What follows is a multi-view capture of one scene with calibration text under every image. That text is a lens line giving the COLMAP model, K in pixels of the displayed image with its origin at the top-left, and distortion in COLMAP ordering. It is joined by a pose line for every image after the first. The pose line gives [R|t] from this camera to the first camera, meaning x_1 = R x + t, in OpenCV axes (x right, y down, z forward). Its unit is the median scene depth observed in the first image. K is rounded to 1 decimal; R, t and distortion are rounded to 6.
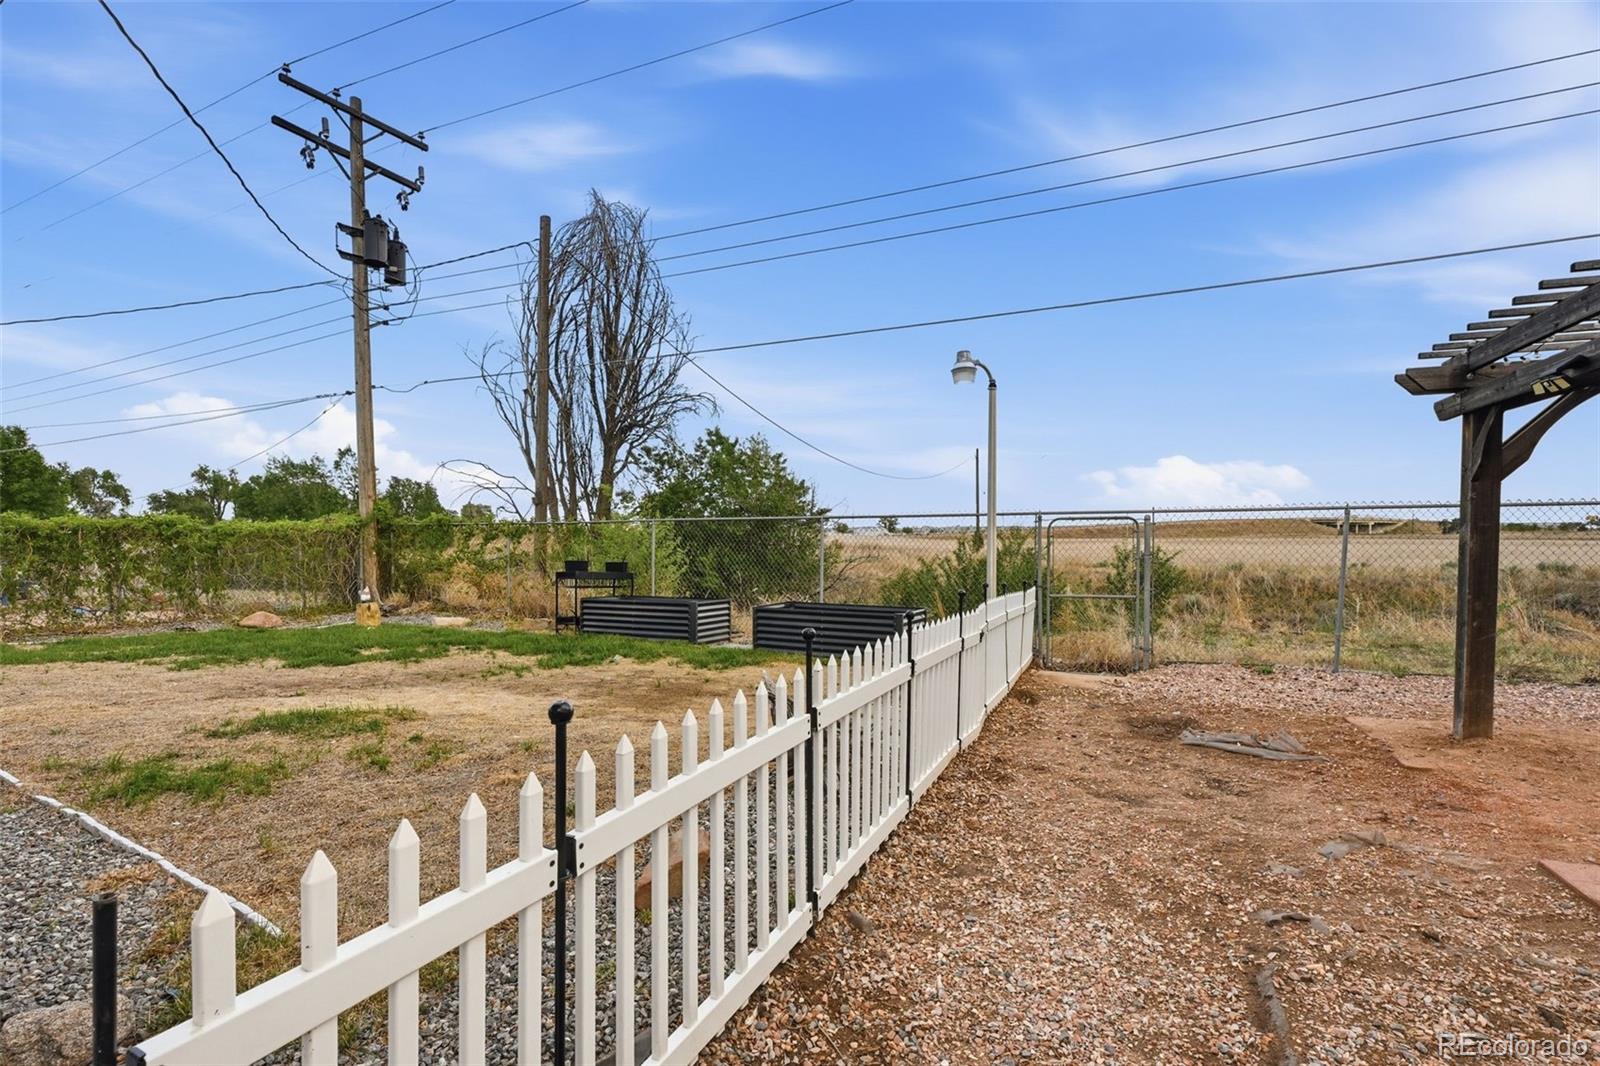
lens RADIAL K [[762.3, 0, 795.5], [0, 762.3, 565.0], [0, 0, 1]] dist [-0.001285, 0.000822]
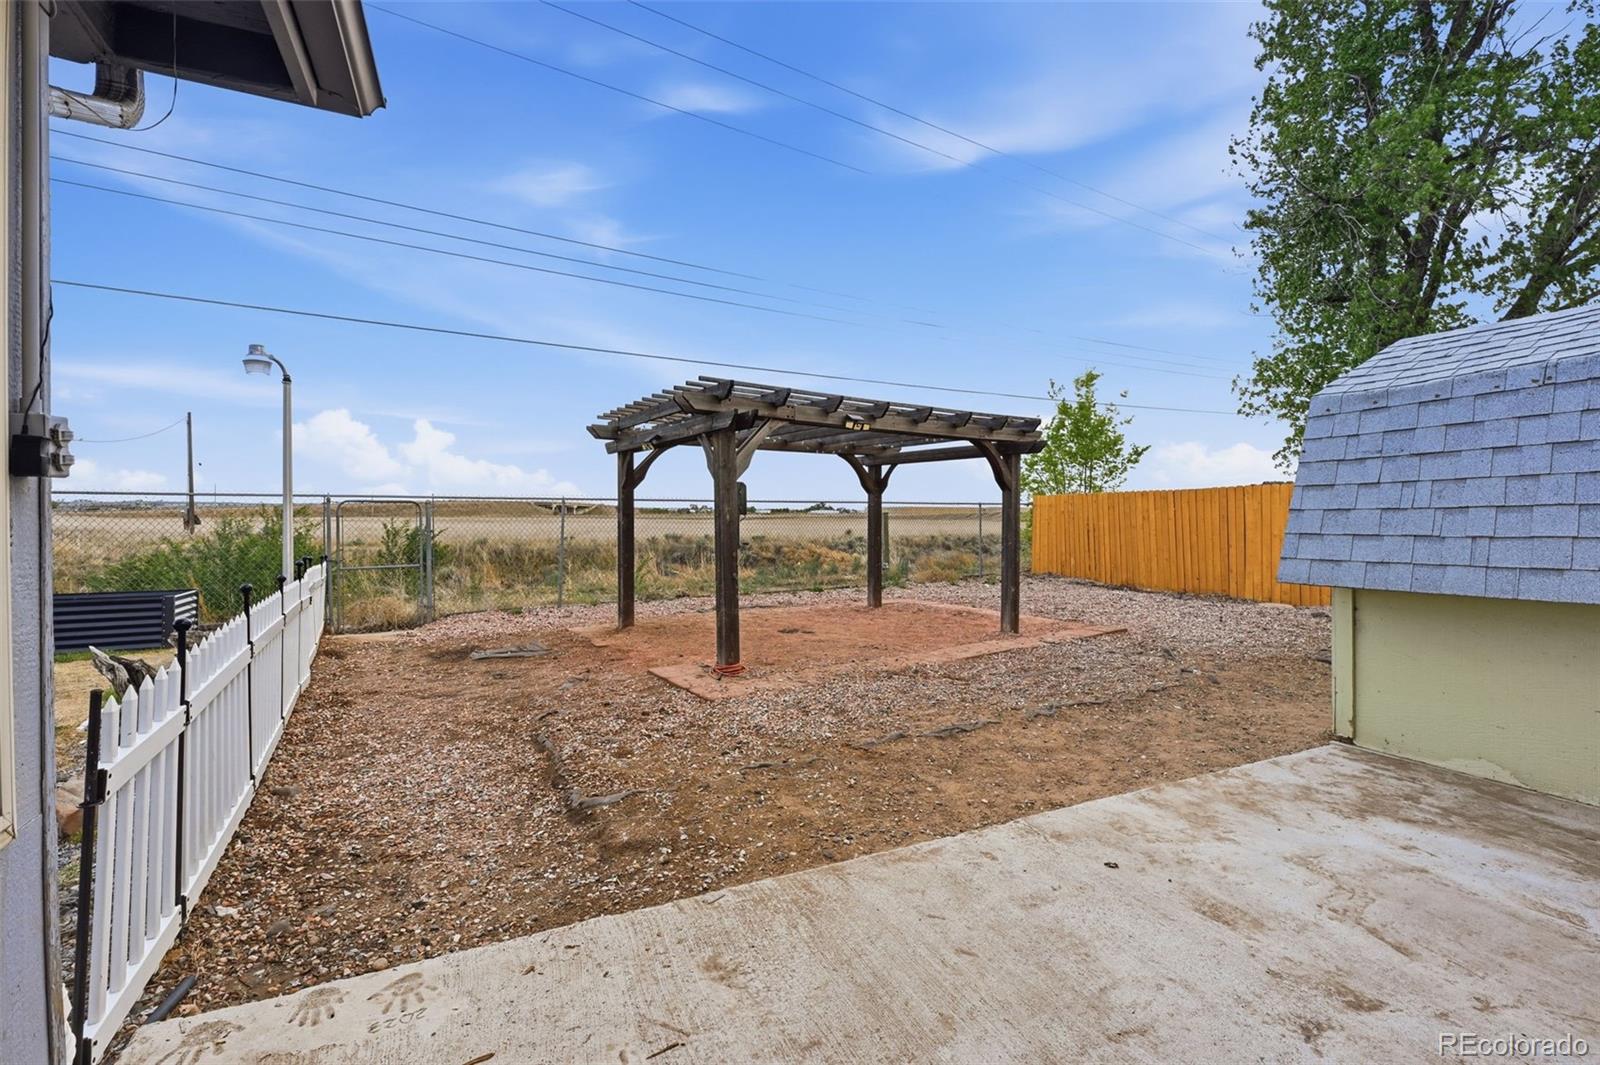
lens RADIAL K [[713.1, 0, 800.0], [0, 713.1, 532.5], [0, 0, 1]] dist [-0.000290, -0.000042]
pose [[0.579875, -0.014975, 0.814568, -0.203157], [0.026166, 0.999658, -0.000250, 0.006788], [-0.814285, 0.021459, 0.580068, -0.261839]]
